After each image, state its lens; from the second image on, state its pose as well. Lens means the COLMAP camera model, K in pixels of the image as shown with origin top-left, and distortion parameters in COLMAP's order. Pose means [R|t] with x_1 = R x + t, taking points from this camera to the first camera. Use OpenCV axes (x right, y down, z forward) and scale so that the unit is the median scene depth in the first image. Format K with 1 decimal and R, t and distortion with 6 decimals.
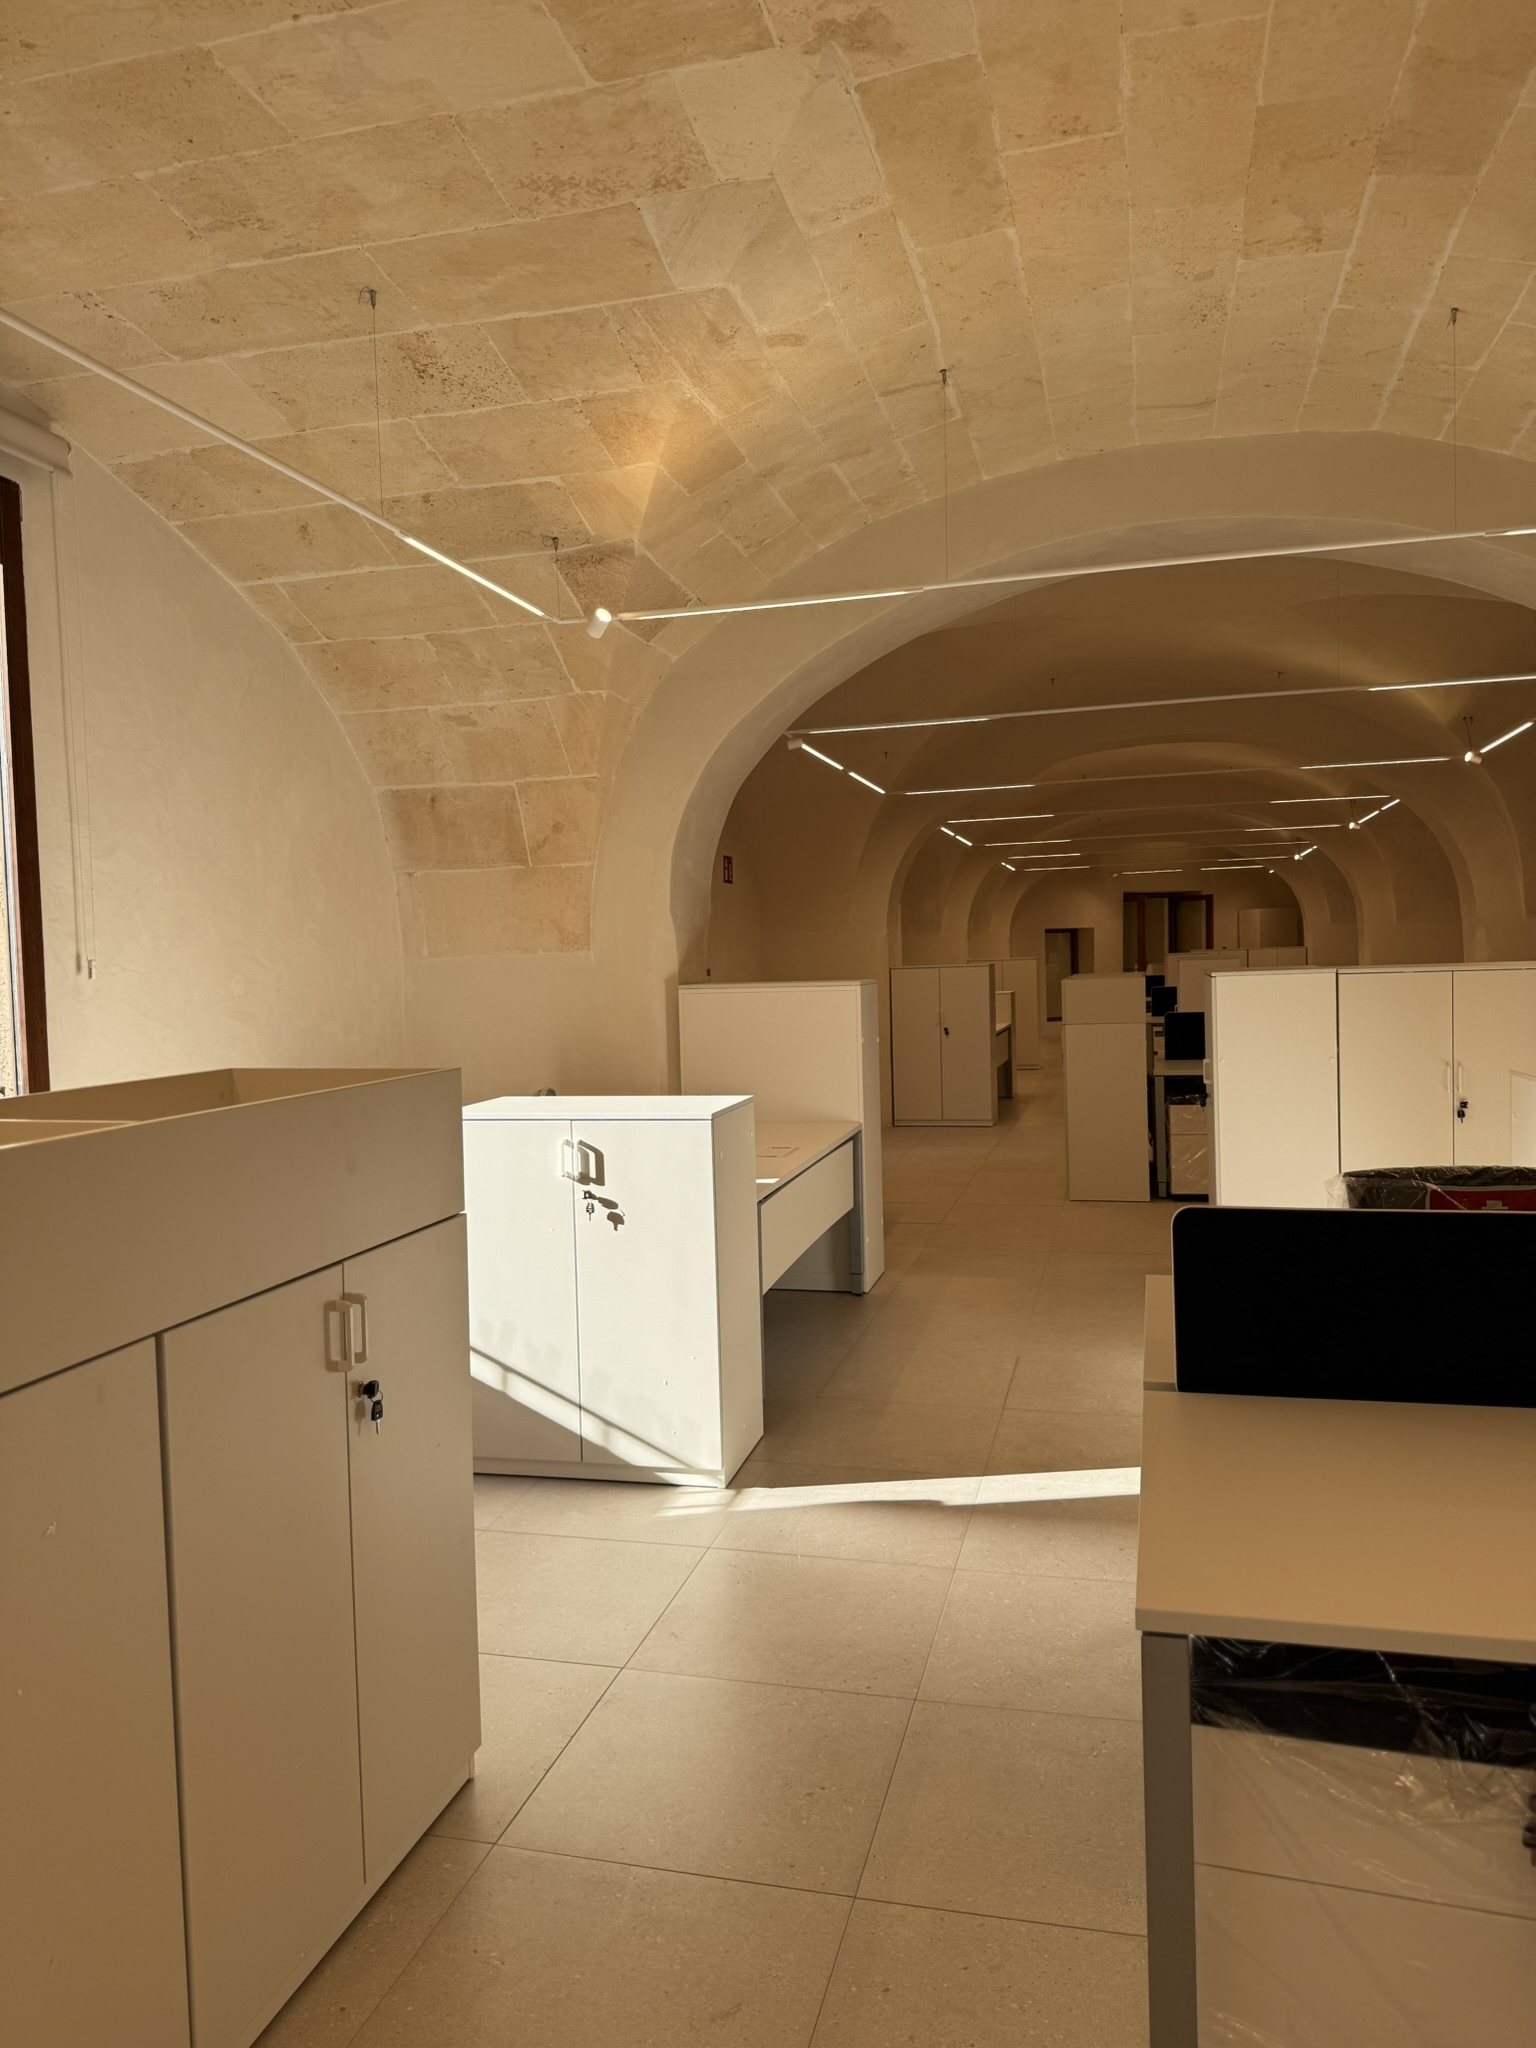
lens RADIAL K [[1446.6, 0, 759.3], [0, 1446.6, 1024.8], [0, 0, 1]] dist [-0.009682, -0.000486]
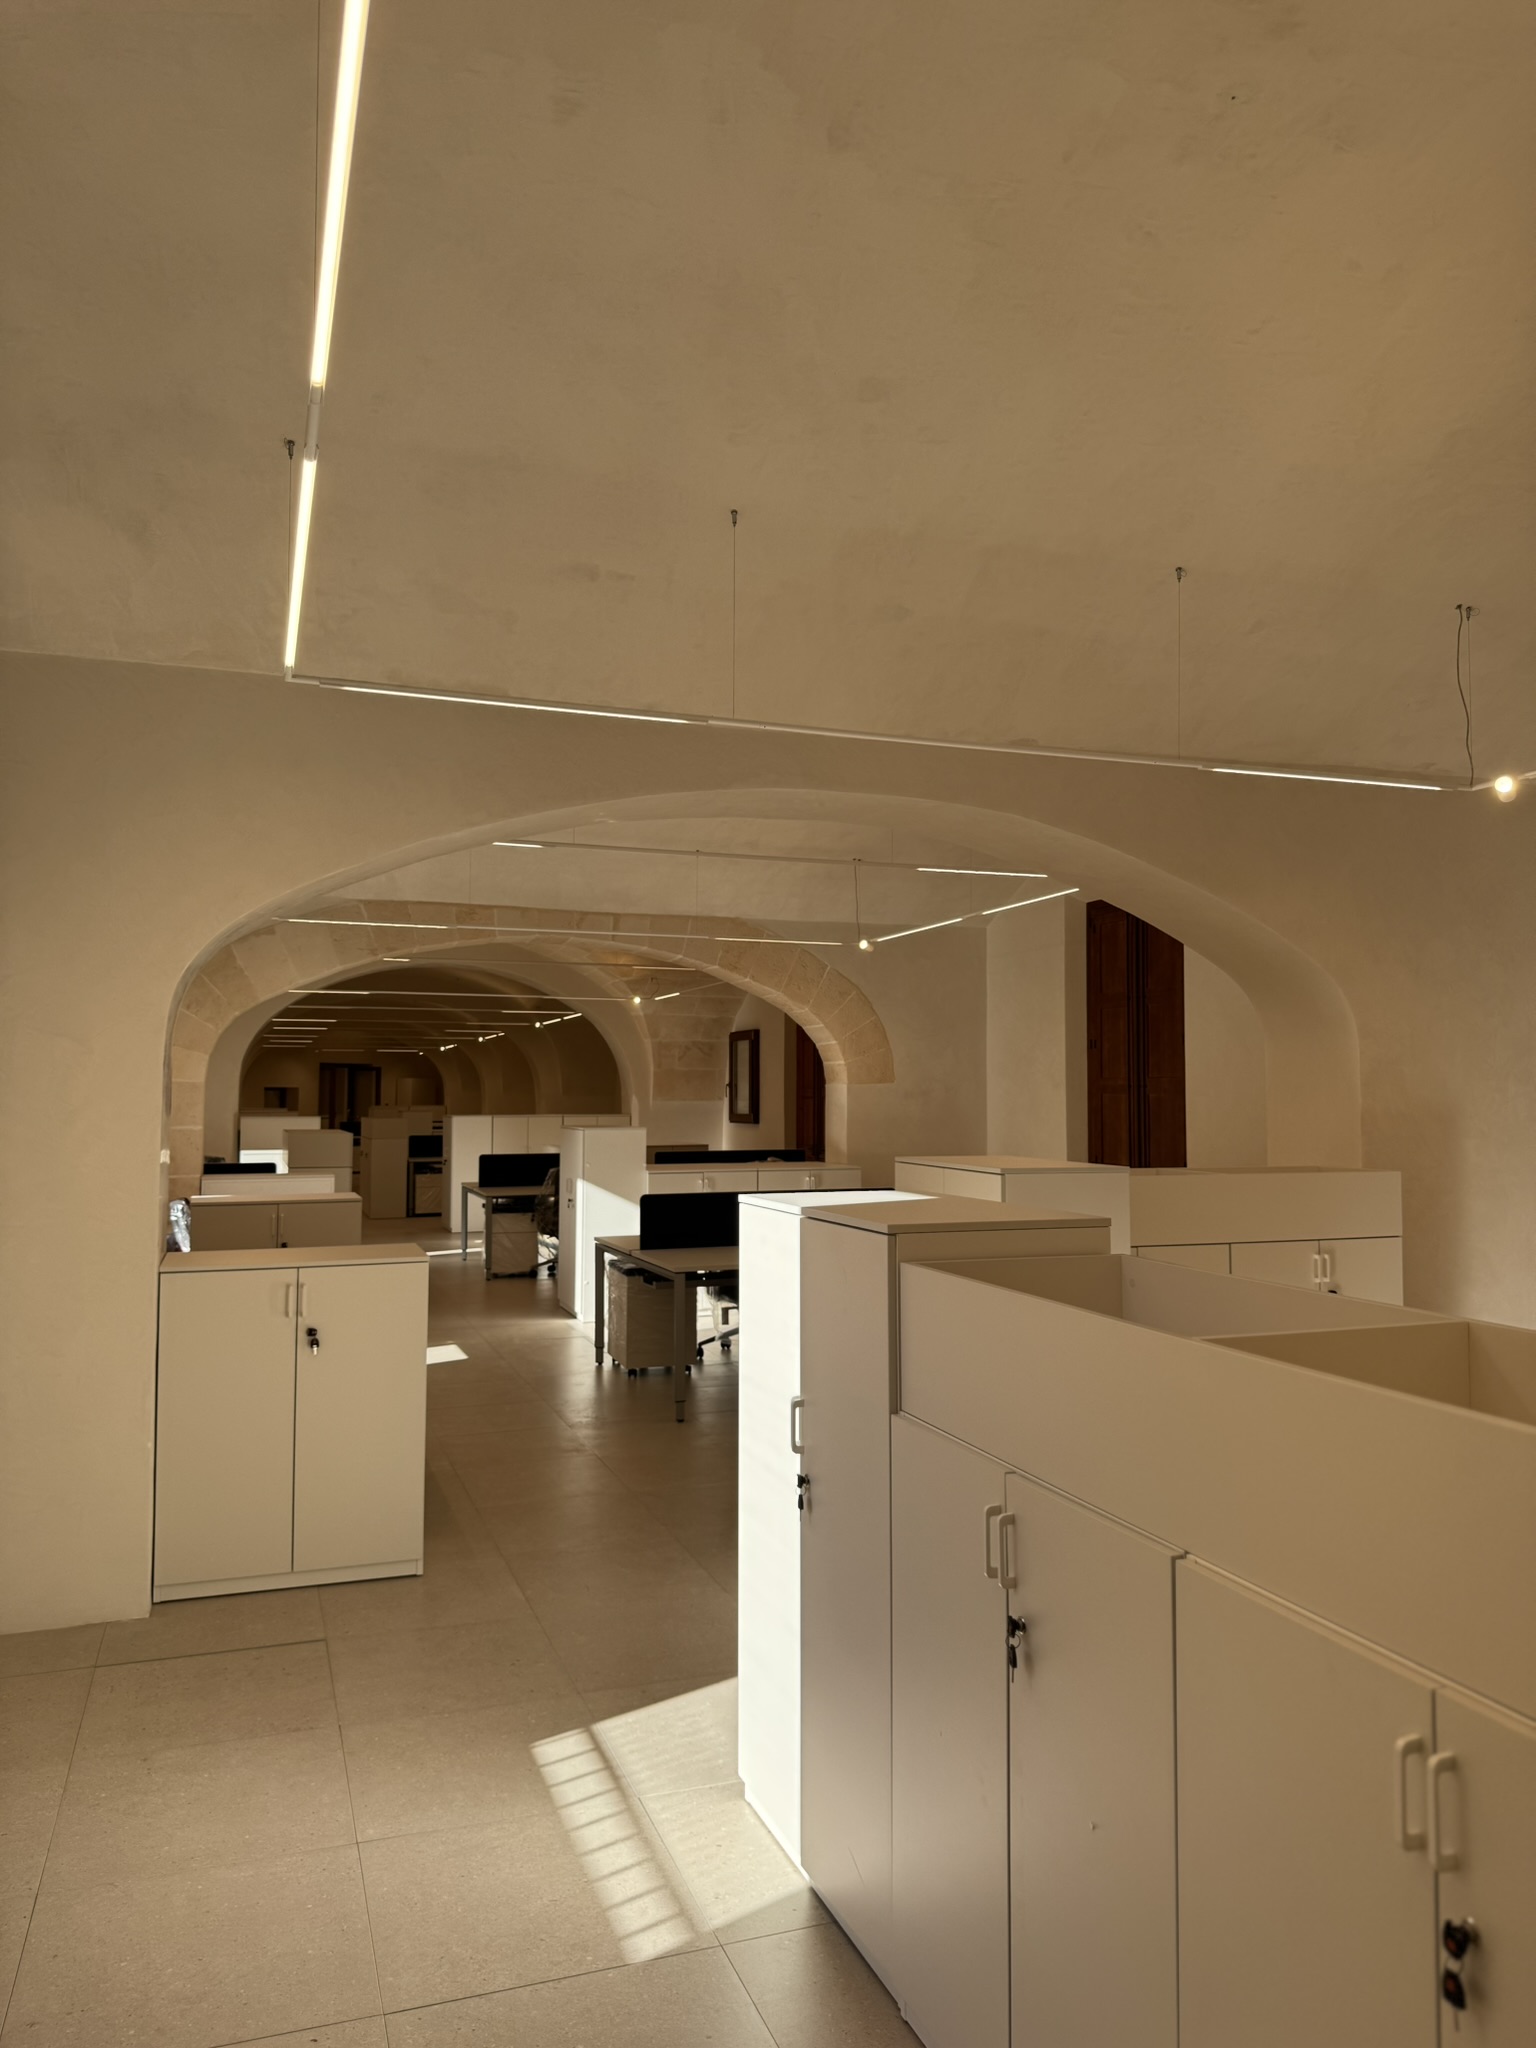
lens RADIAL K [[1446.6, 0, 763.6], [0, 1446.6, 1024.8], [0, 0, 1]] dist [-0.009682, -0.000486]
pose [[0.823672, 0.053765, 0.564512, -0.382901], [0.005727, 0.994656, -0.103090, 0.038649], [-0.567037, 0.088145, 0.818962, -0.818697]]
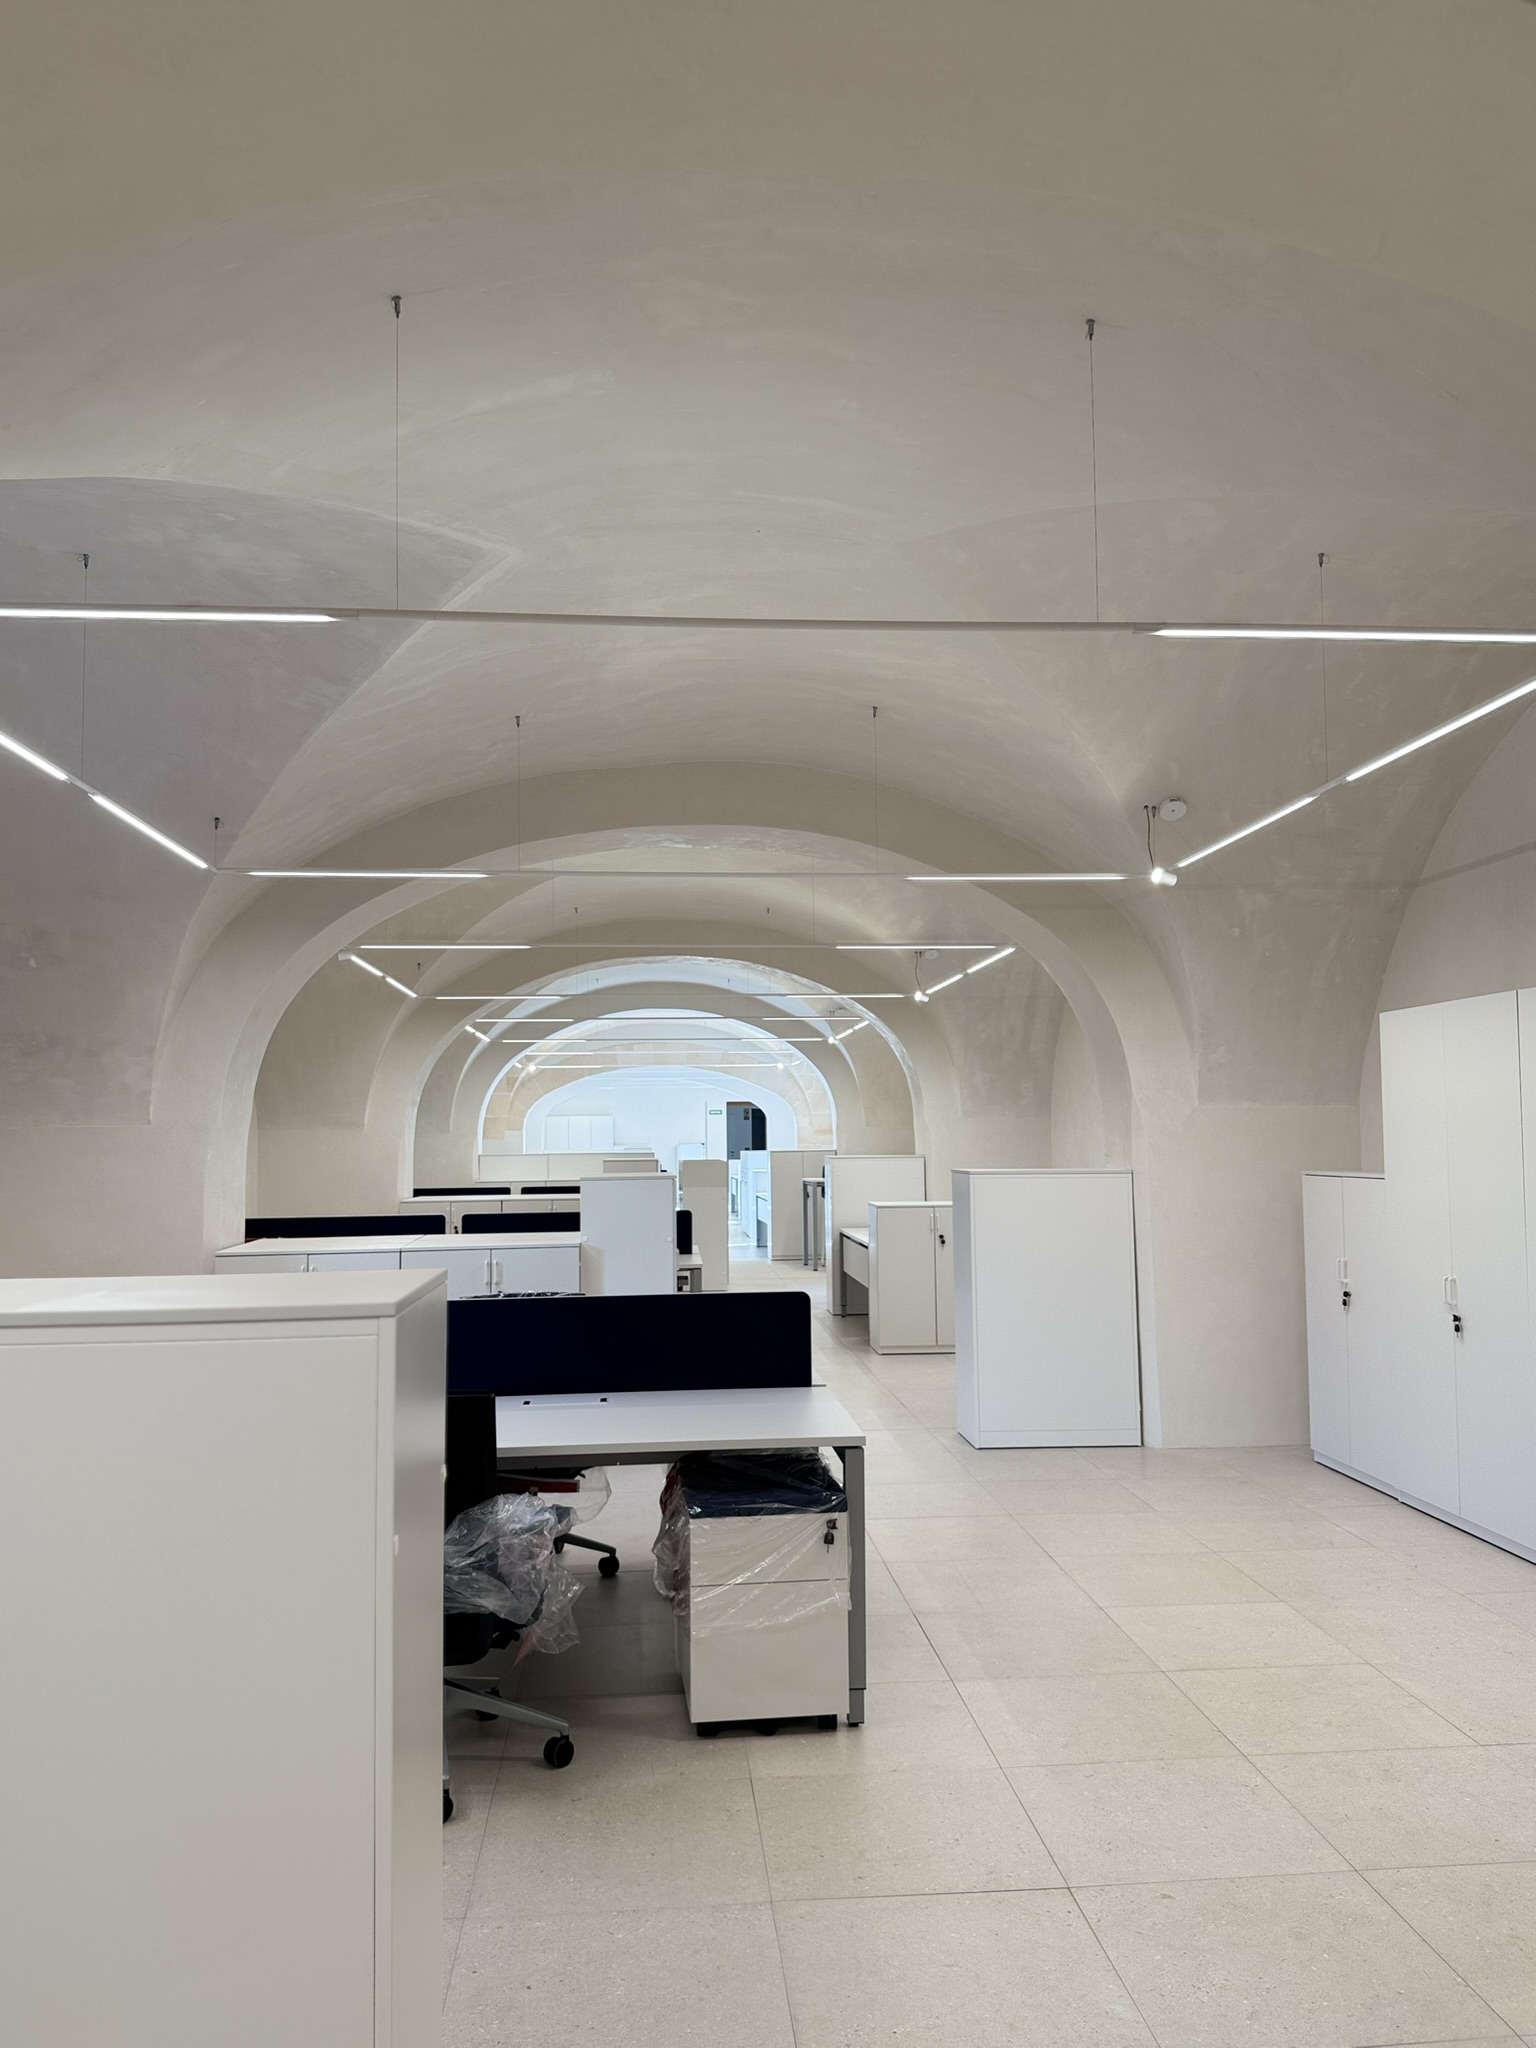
lens RADIAL K [[1546.7, 0, 767.3], [0, 1546.7, 1023.8], [0, 0, 1]] dist [-0.002219, -0.000443]
pose [[0.943363, 0.031665, 0.330248, 0.069998], [0.010275, 0.992169, -0.124482, -0.024176], [-0.331603, 0.120824, 0.935650, 0.310162]]
